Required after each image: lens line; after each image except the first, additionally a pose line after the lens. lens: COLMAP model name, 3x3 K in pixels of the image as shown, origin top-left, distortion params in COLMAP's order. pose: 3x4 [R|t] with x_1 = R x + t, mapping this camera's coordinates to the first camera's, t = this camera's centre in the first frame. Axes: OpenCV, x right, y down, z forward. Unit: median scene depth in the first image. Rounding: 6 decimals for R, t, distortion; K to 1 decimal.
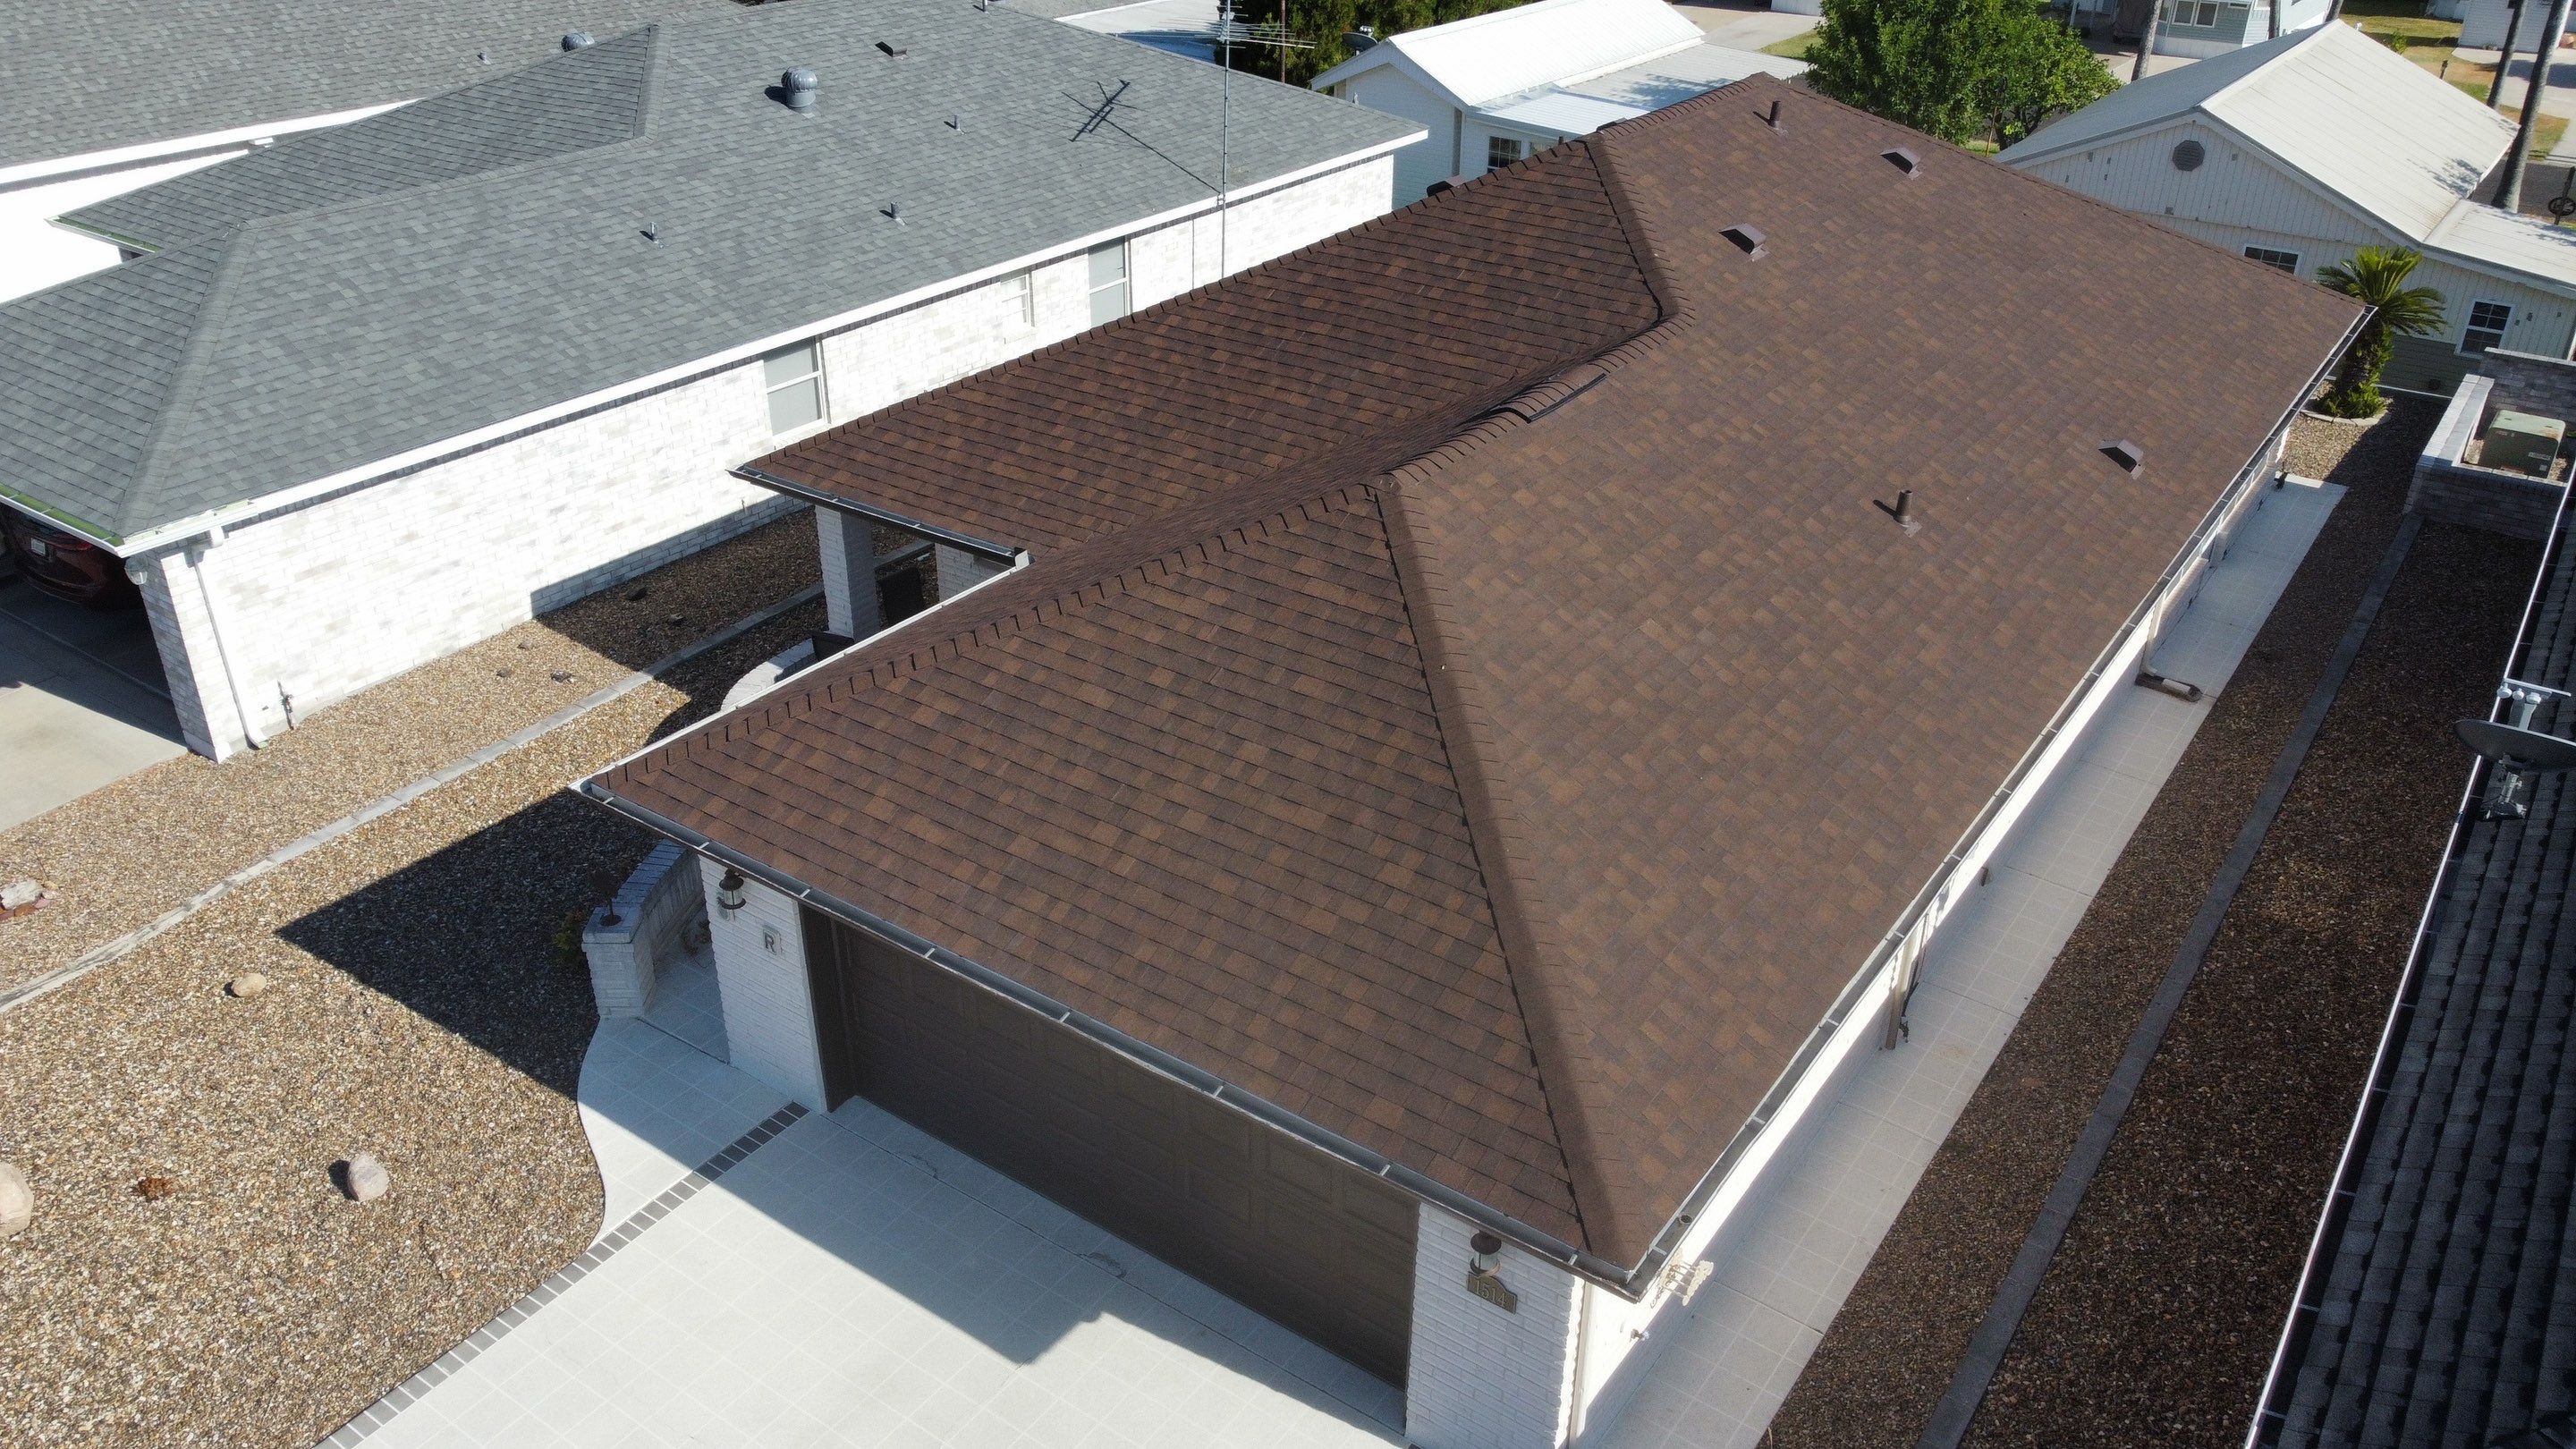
lens RADIAL K [[1955.1, 0, 1288.0], [0, 1955.1, 724.5], [0, 0, 1]] dist [0.000059, 0.006432]
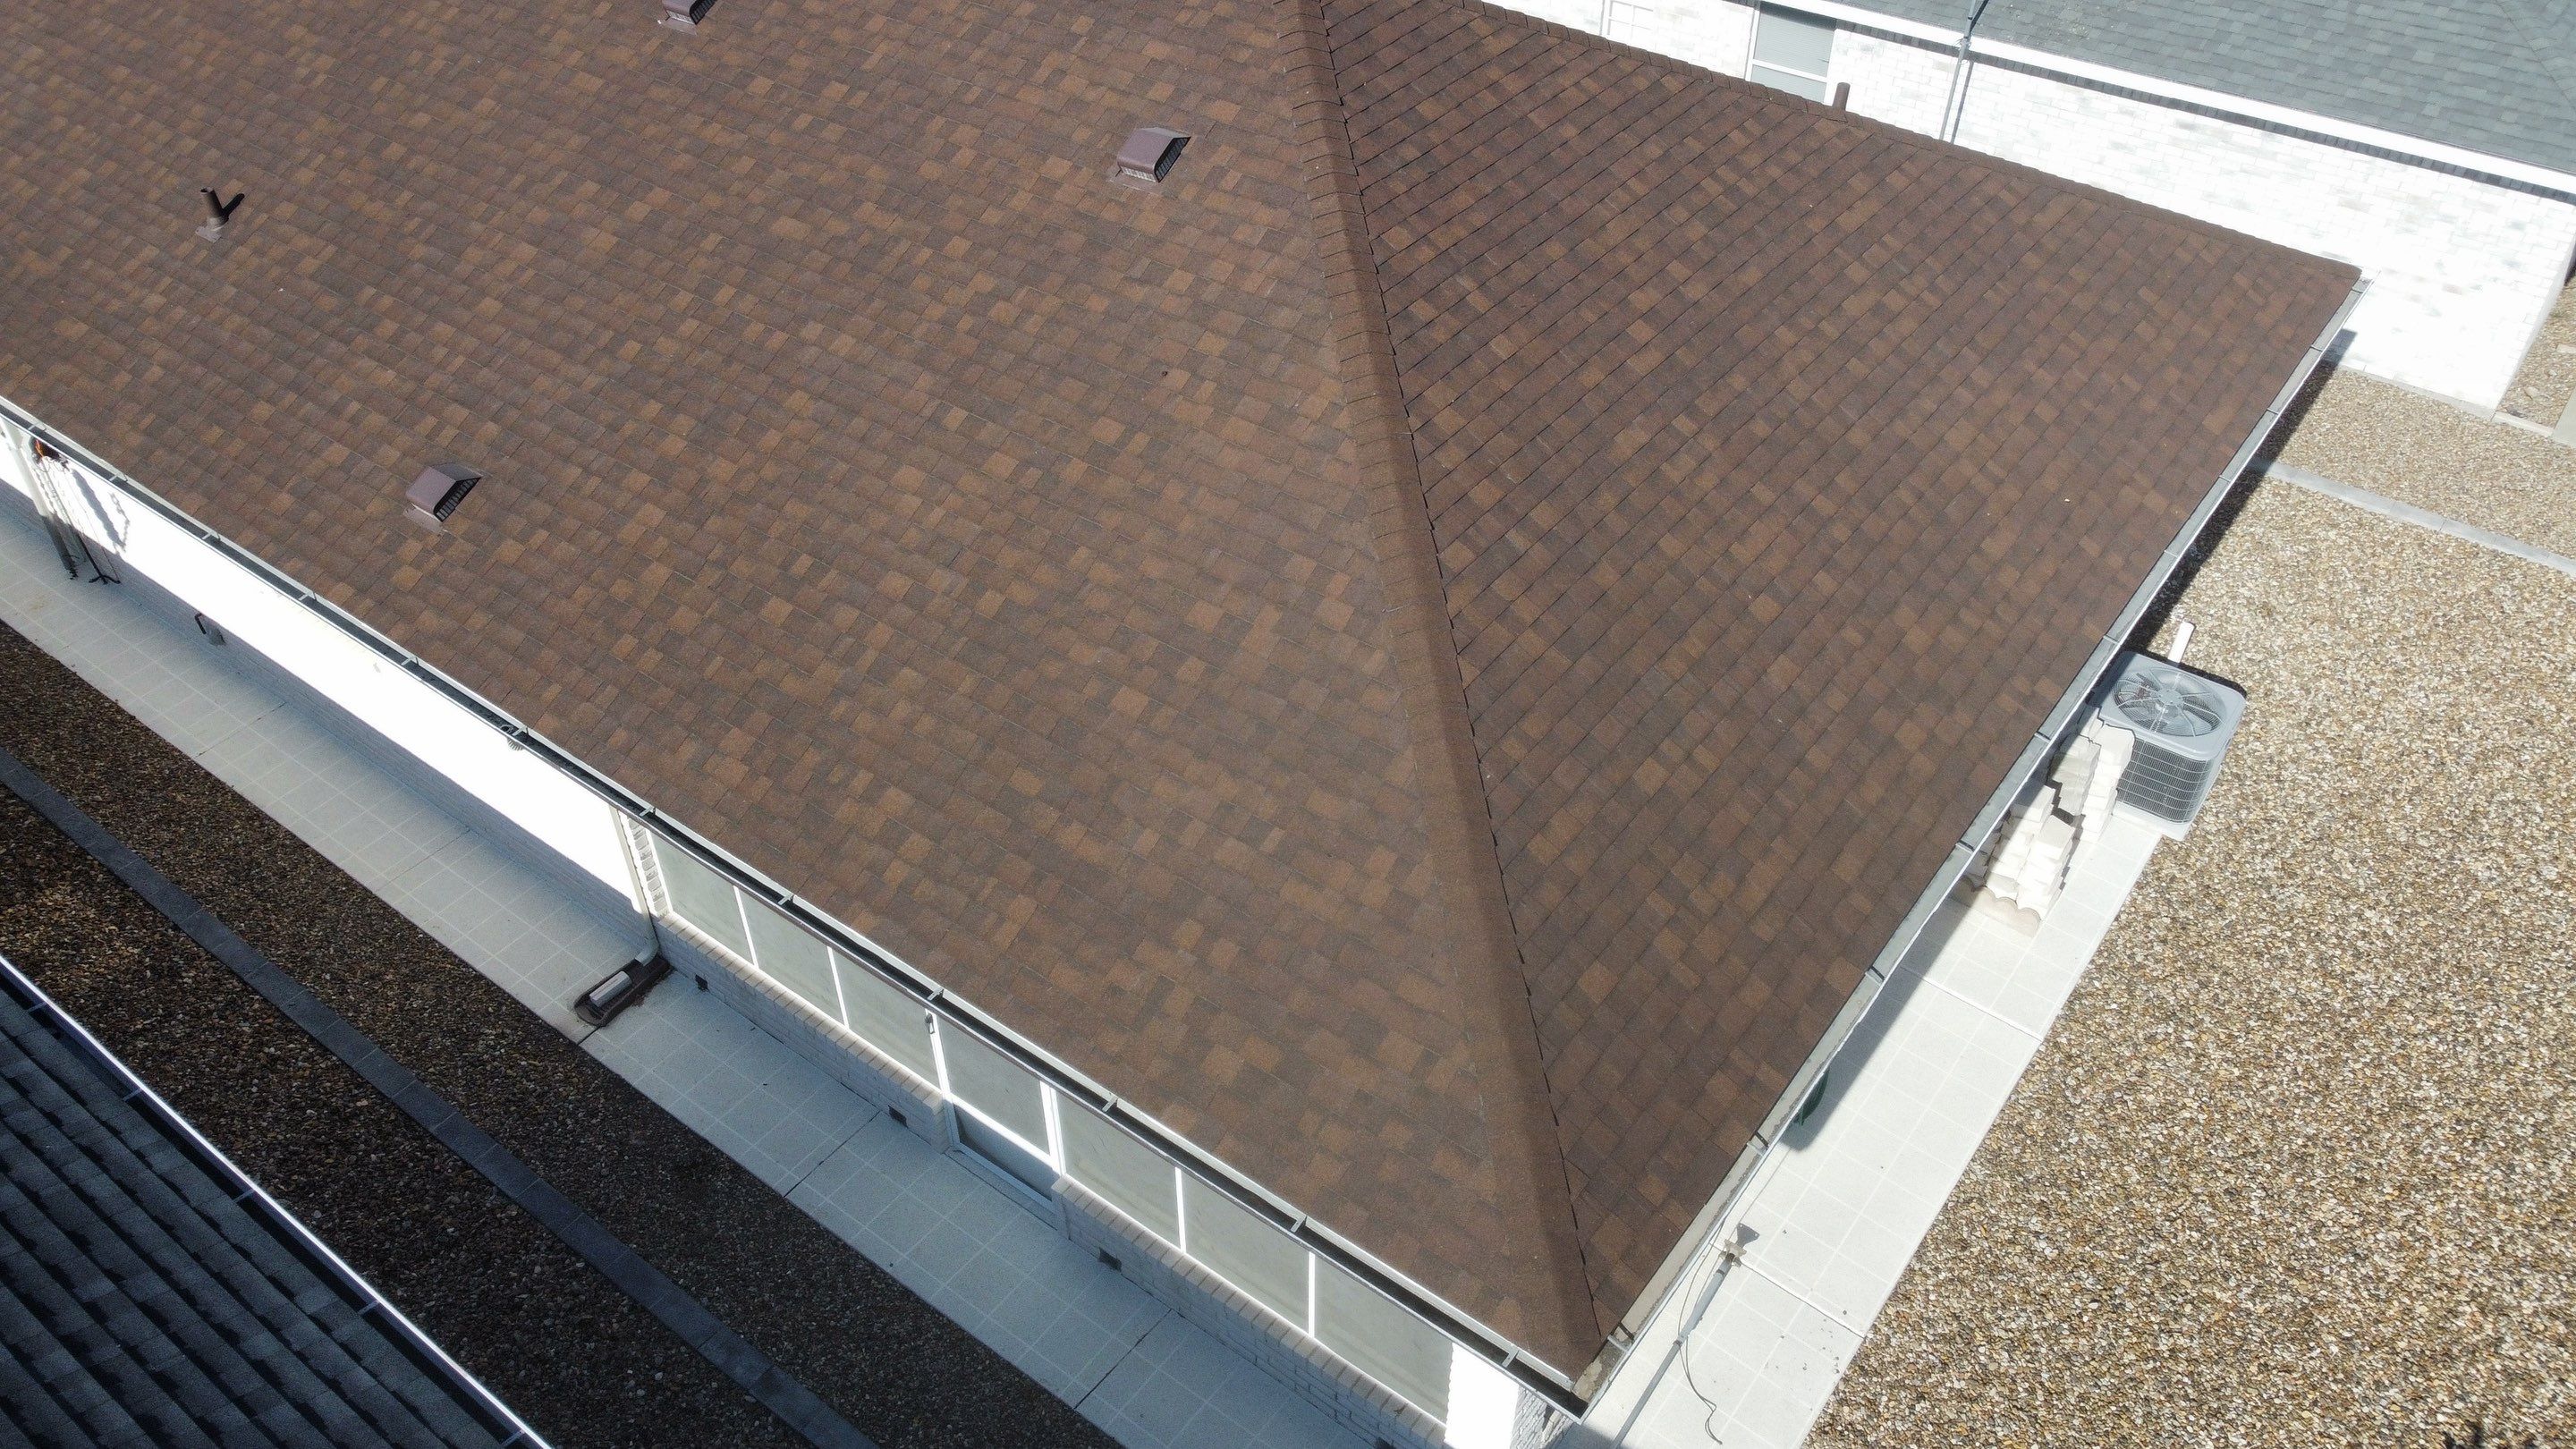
lens RADIAL K [[1955.1, 0, 1288.0], [0, 1955.1, 724.5], [0, 0, 1]] dist [0.000059, 0.006432]
pose [[-0.035943, 0.639008, -0.768360, 0.887712], [-0.473230, 0.666307, 0.576272, -0.548080], [0.880205, 0.384324, 0.278448, 0.998749]]
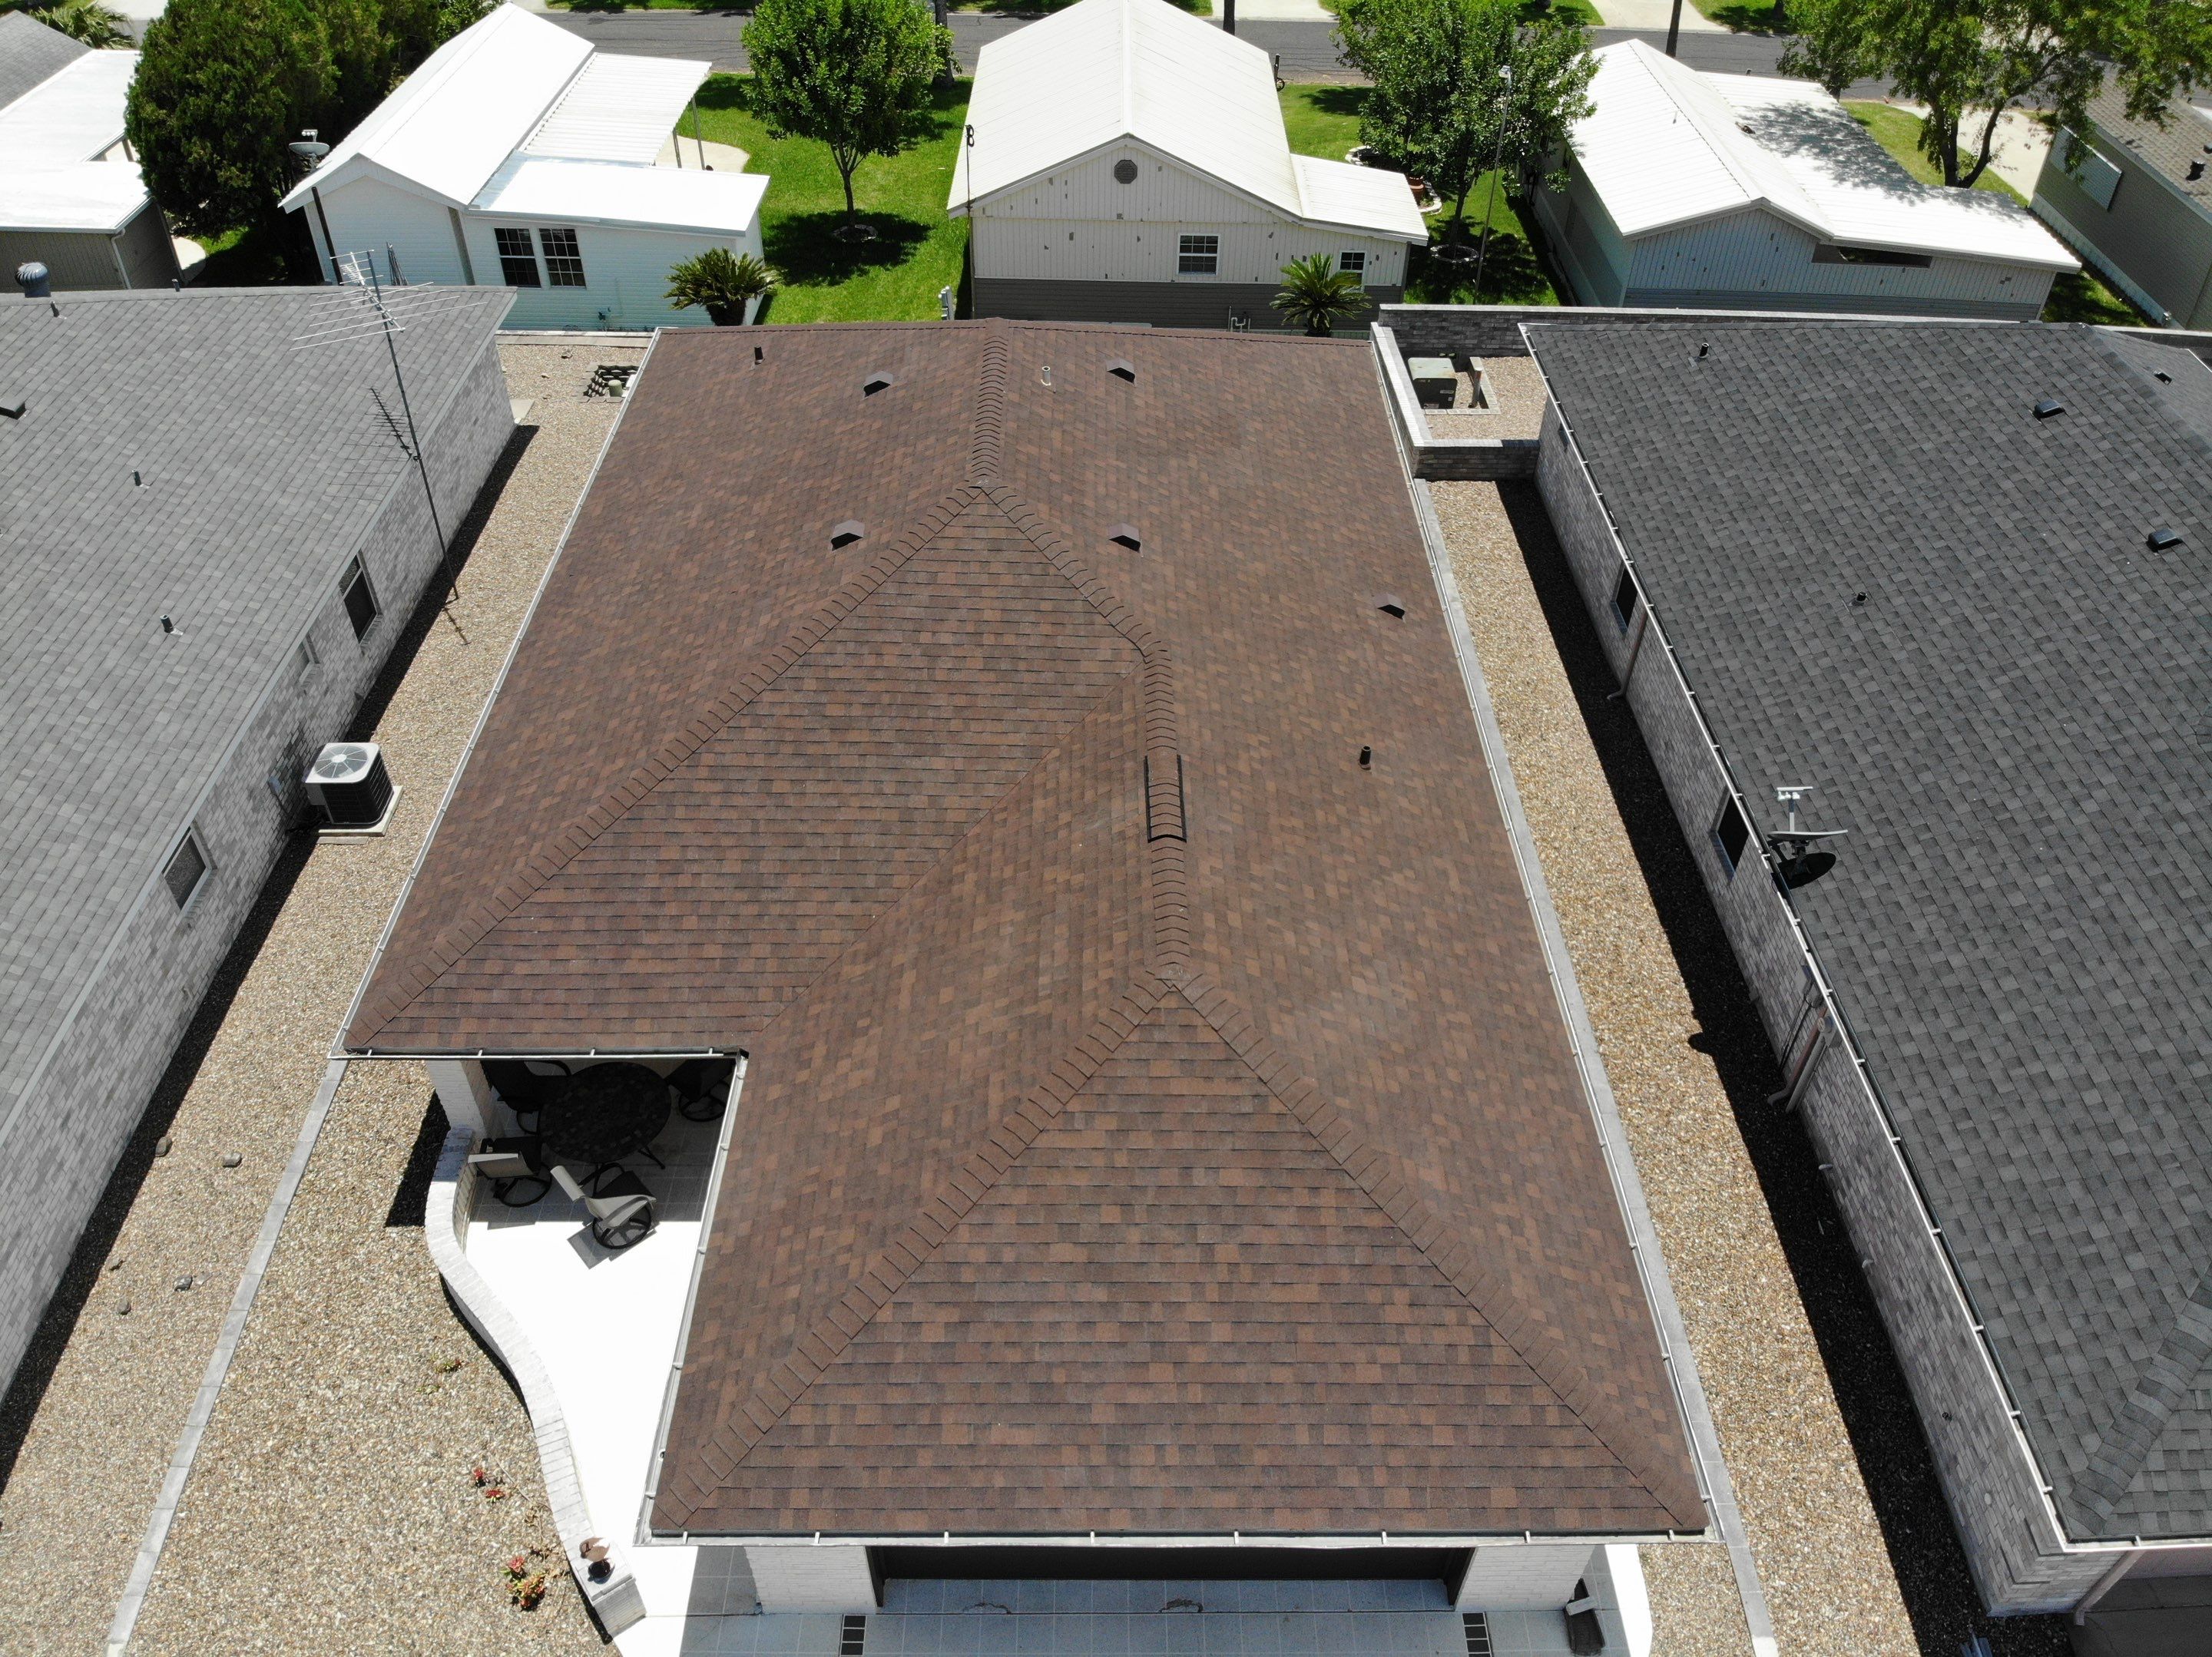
lens RADIAL K [[1653.0, 0, 1106.0], [0, 1653.0, 828.5], [0, 0, 1]] dist [0.026911, -0.132974]
pose [[0.811063, -0.383665, 0.441562, -0.274584], [0.269620, 0.915088, 0.299864, -0.355698], [-0.519116, -0.124155, 0.845639, 0.099779]]
